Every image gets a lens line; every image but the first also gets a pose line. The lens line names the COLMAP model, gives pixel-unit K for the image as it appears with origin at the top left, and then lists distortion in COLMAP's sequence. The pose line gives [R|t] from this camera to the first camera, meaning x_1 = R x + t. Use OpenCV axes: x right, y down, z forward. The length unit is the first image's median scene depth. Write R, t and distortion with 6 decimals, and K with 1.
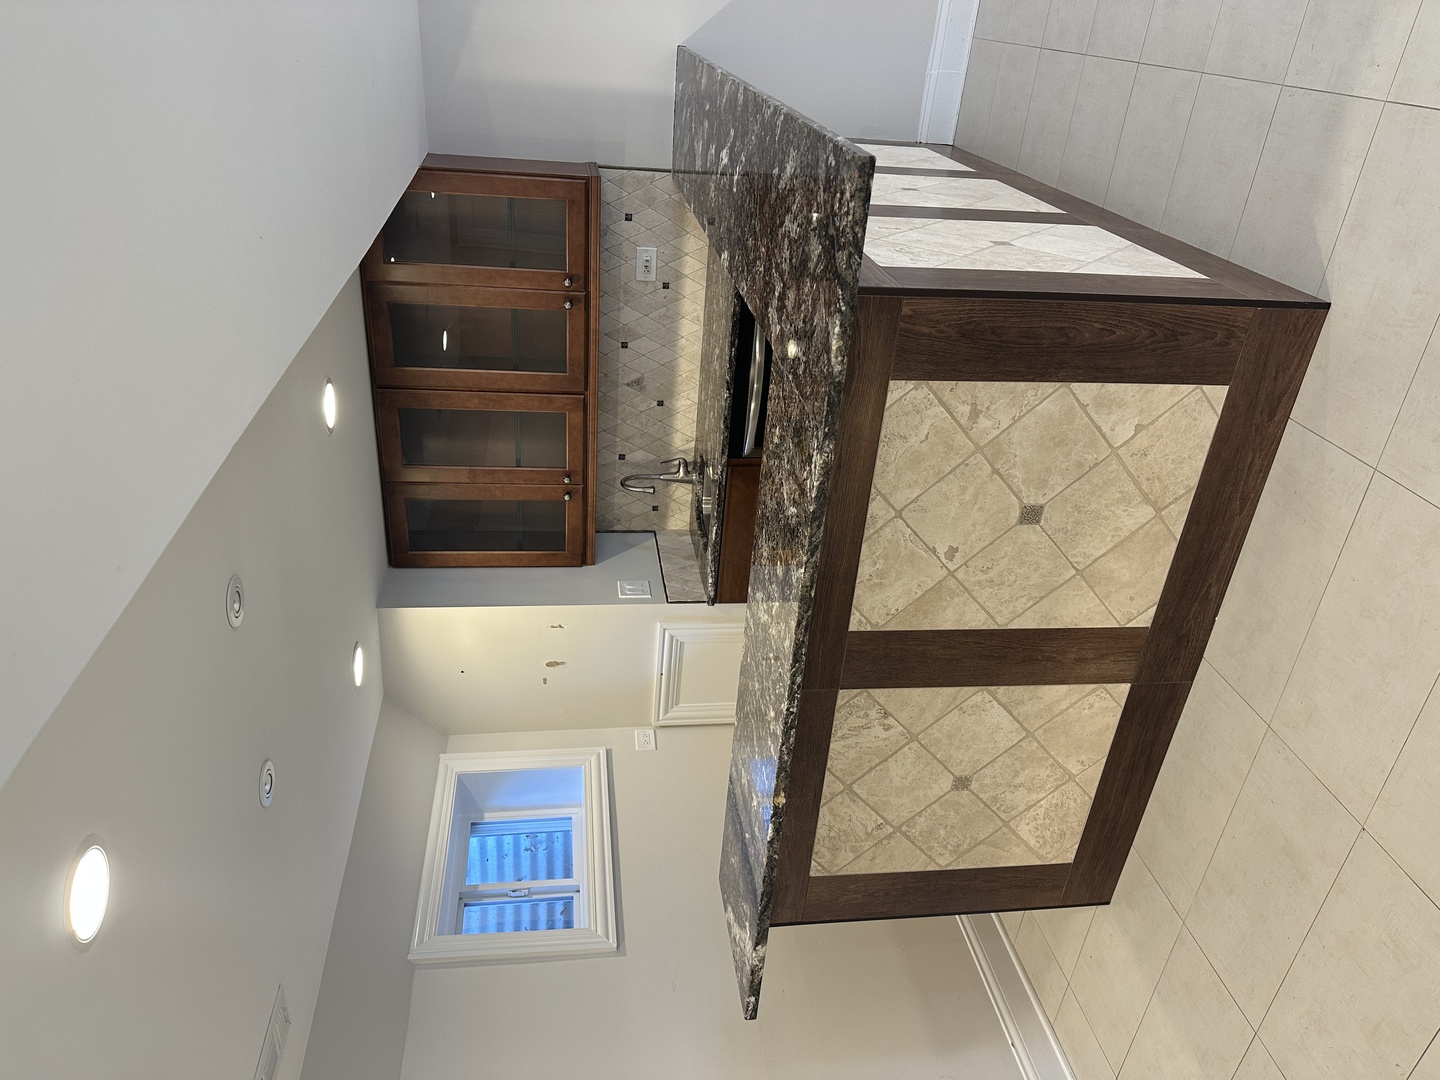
lens RADIAL K [[990.4, 0, 722.2], [0, 990.4, 542.0], [0, 0, 1]] dist [0.045184, -0.052803]
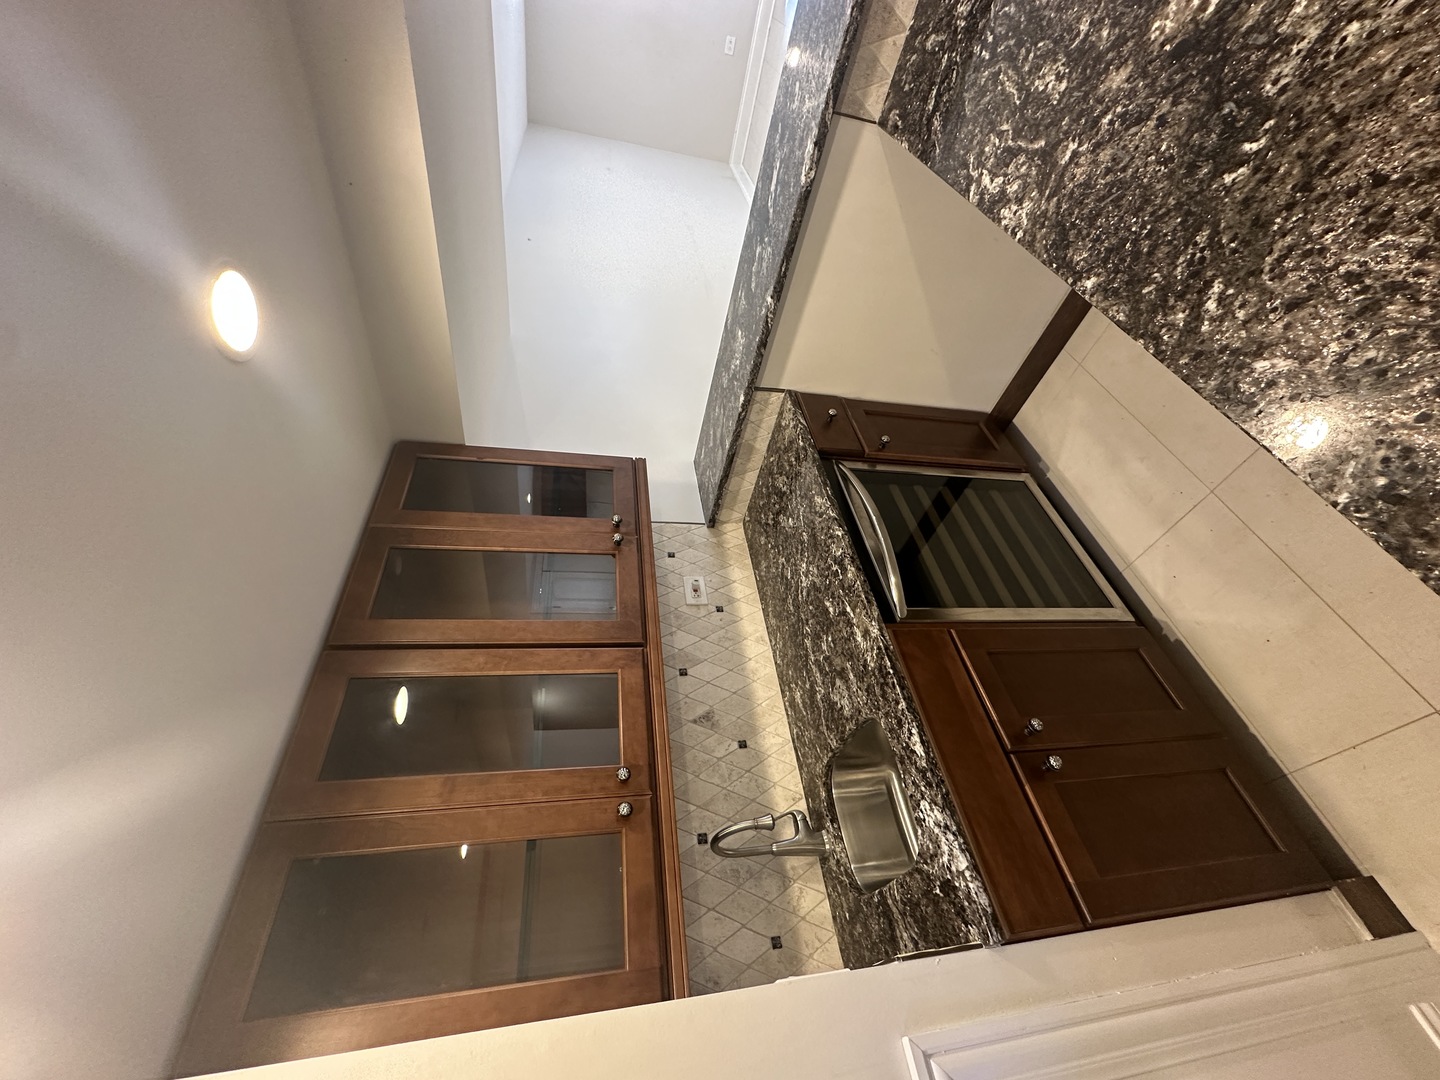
lens RADIAL K [[570.8, 0, 720.1], [0, 570.8, 535.9], [0, 0, 1]] dist [-0.009203, 0.001177]
pose [[0.974465, -0.117903, 0.191096, -0.144183], [0.219016, 0.311445, -0.924681, 0.197693], [0.049506, 0.942922, 0.329314, 0.747159]]
